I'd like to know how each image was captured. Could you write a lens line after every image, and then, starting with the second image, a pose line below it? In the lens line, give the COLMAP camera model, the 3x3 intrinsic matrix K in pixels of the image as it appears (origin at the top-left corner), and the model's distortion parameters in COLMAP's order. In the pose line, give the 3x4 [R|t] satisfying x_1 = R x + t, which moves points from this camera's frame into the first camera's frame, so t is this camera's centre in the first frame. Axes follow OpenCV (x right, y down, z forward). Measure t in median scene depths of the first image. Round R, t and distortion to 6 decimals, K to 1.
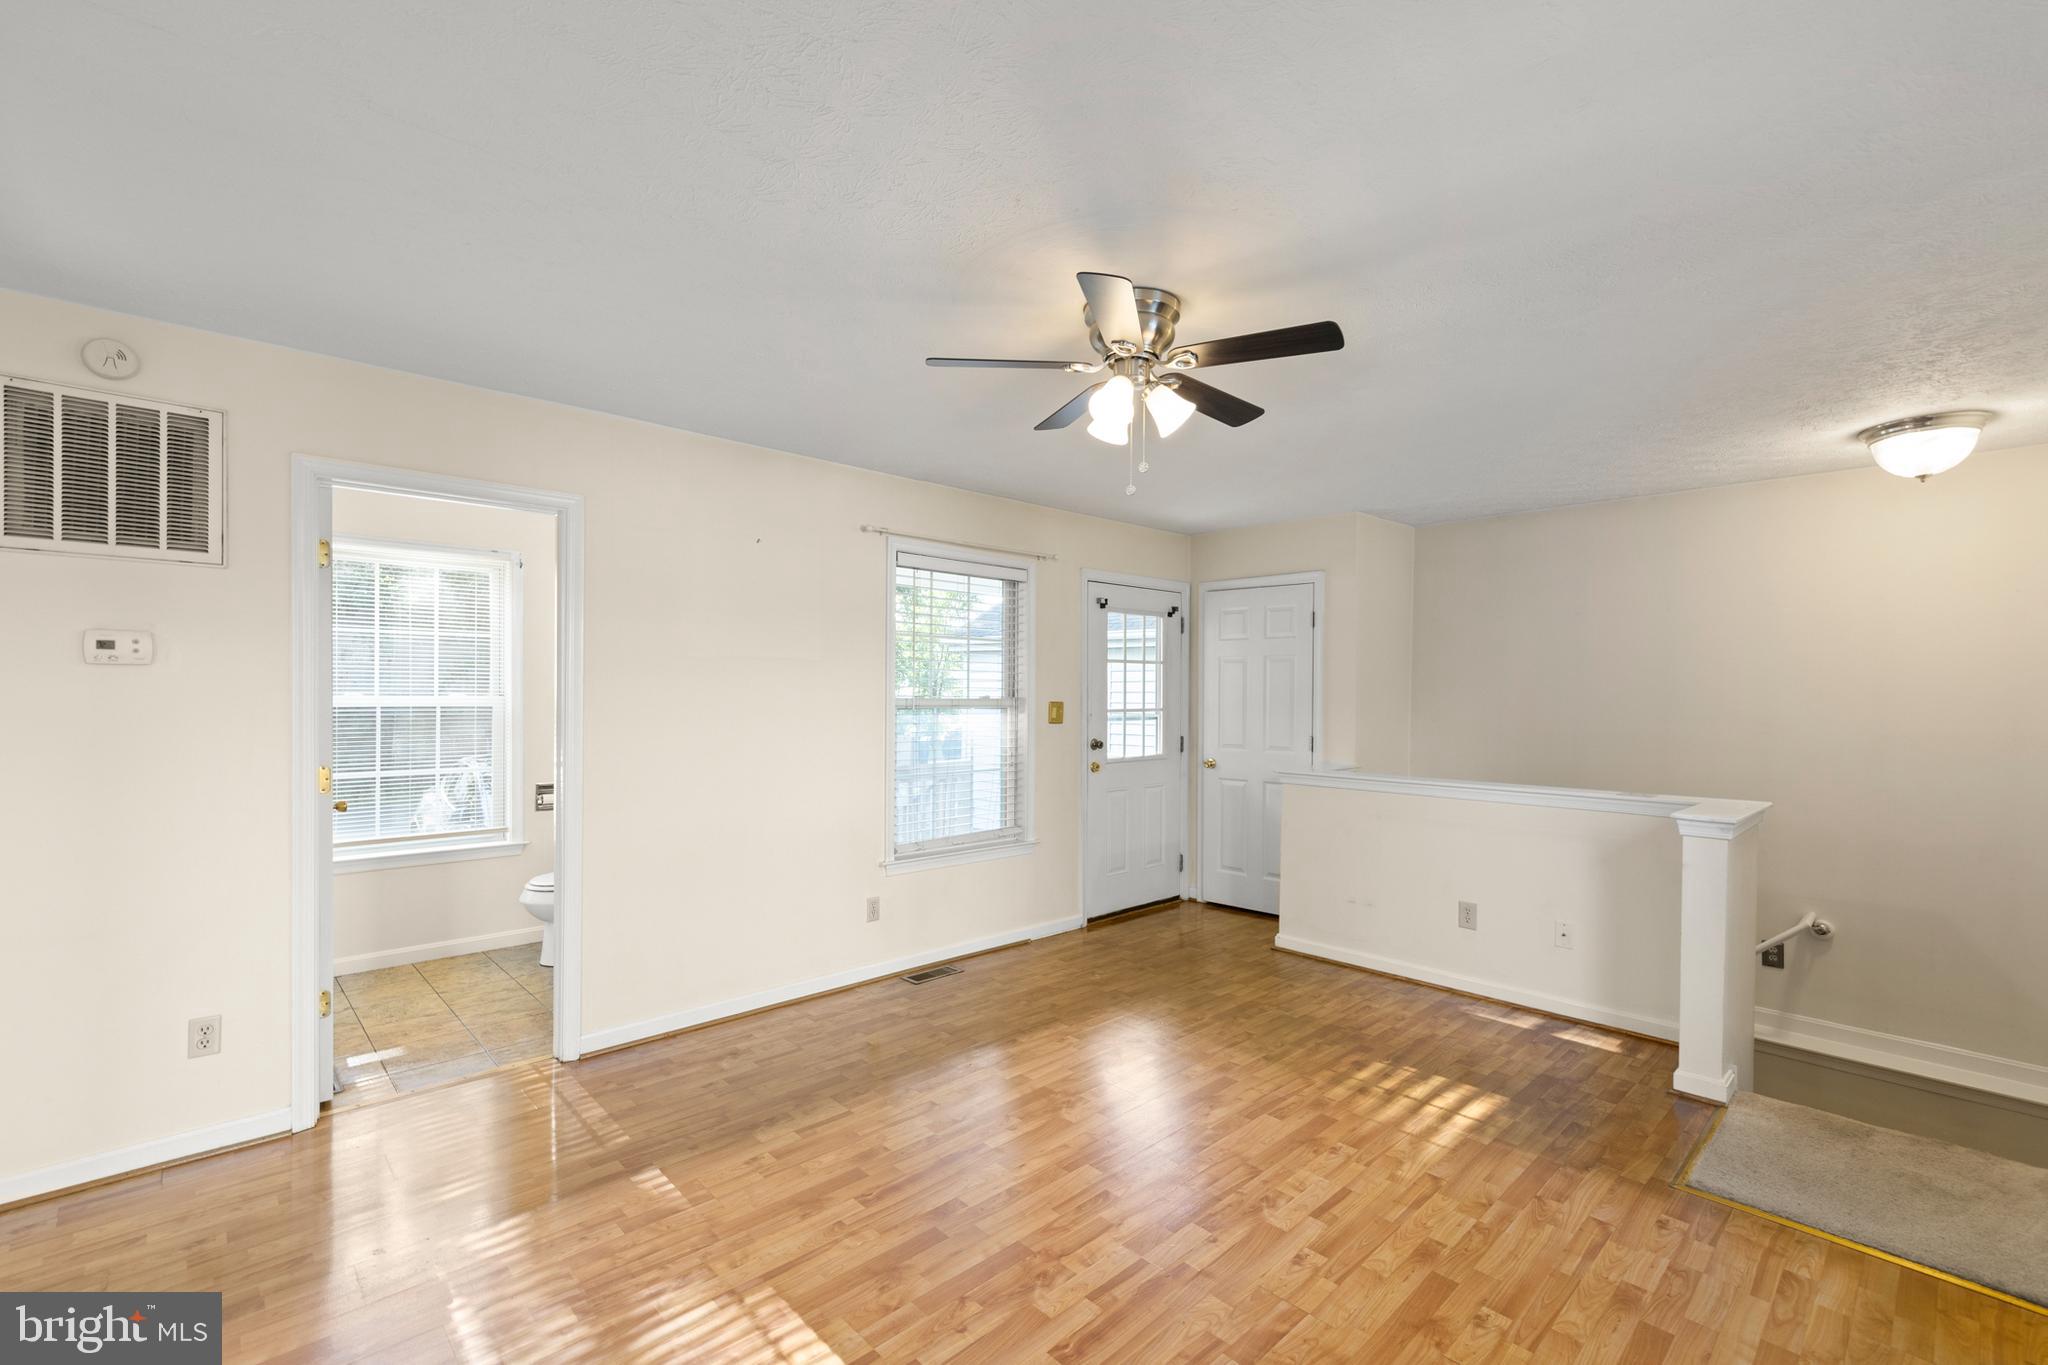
lens RADIAL K [[883.5, 0, 1040.3], [0, 883.5, 696.0], [0, 0, 1]] dist [0.002819, -0.000134]
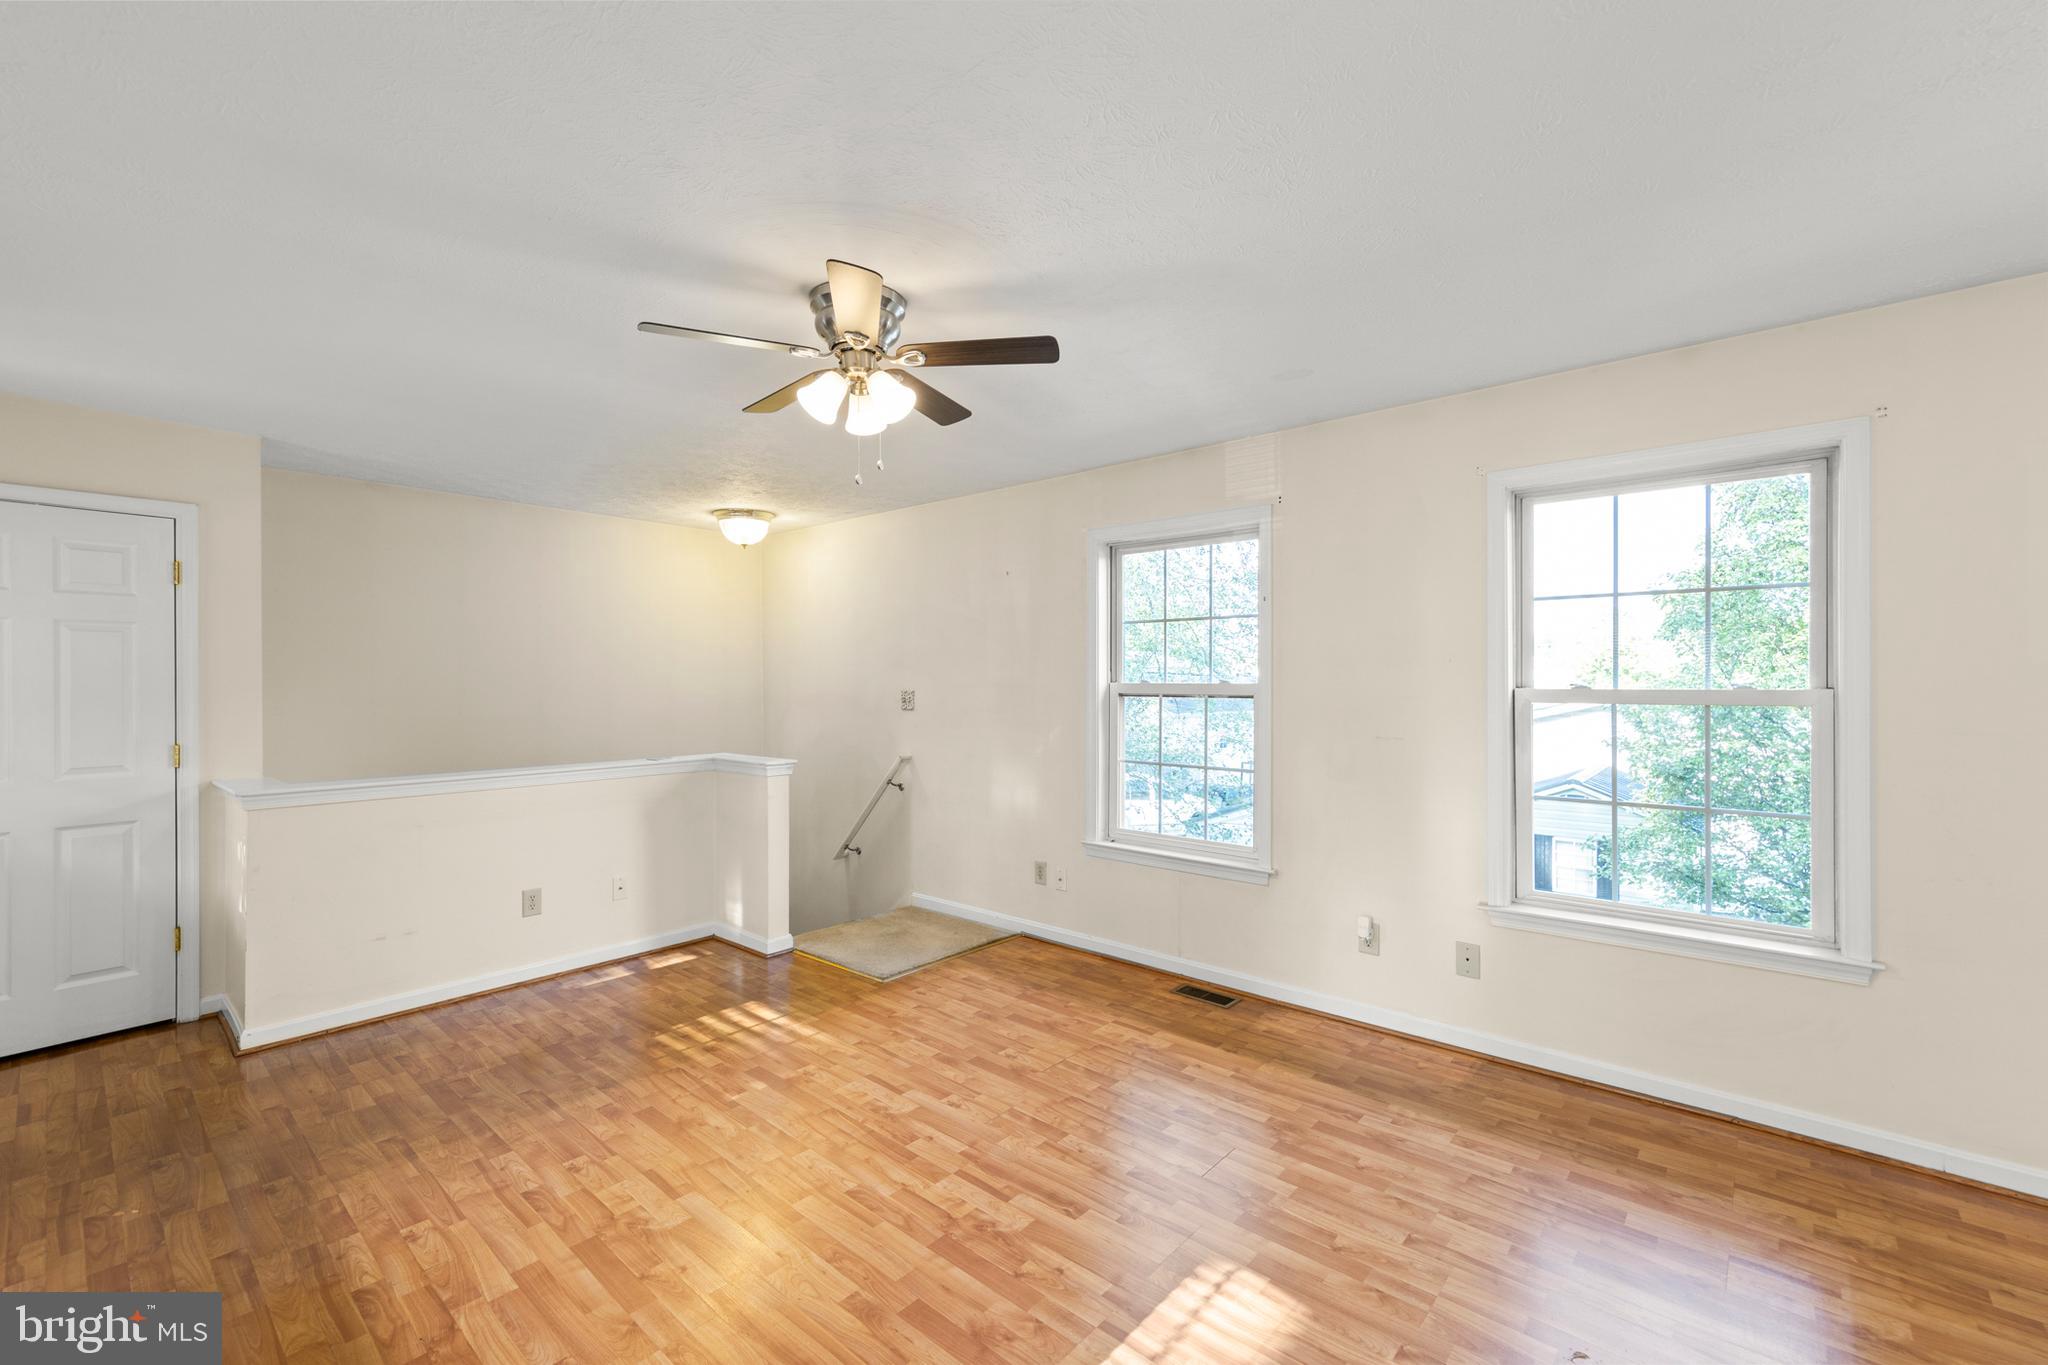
lens RADIAL K [[854.5, 0, 1024.0], [0, 854.5, 682.5], [0, 0, 1]] dist [0.004562, -0.000069]
pose [[-0.082674, -0.008471, 0.996541, -0.657220], [0.007958, 0.999926, 0.009160, -0.005273], [-0.996545, 0.008687, -0.082601, 0.660704]]
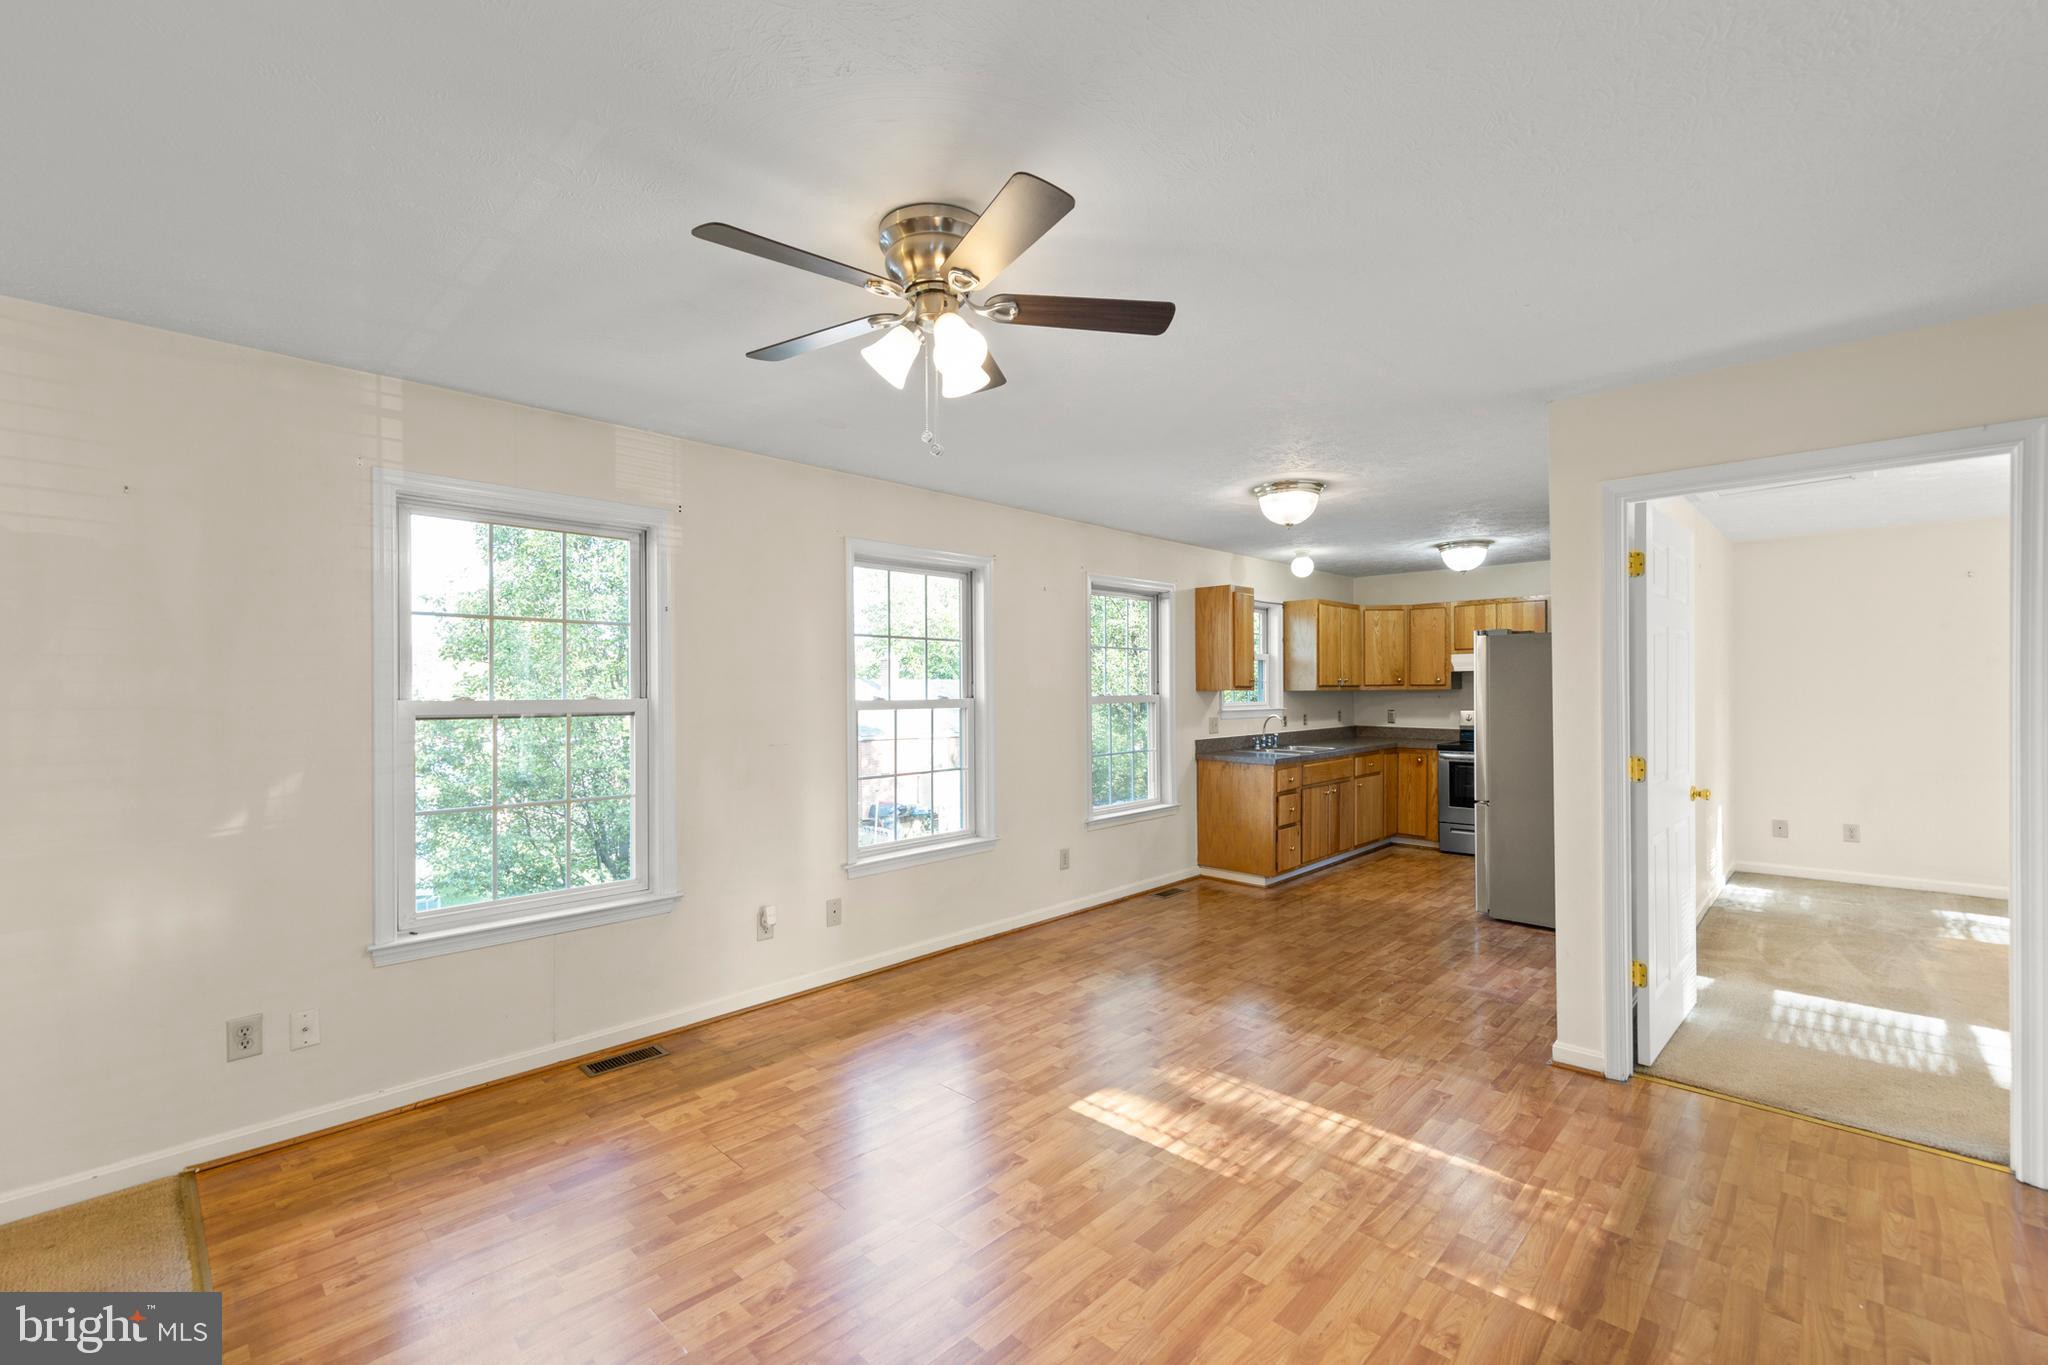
lens RADIAL K [[863.8, 0, 1019.7], [0, 863.8, 696.8], [0, 0, 1]] dist [0.002063, 0.000027]
pose [[-0.999294, 0.001665, -0.037530, 0.041016], [0.001247, 0.999937, 0.011166, -0.005039], [0.037546, 0.011112, -0.999233, 1.343235]]
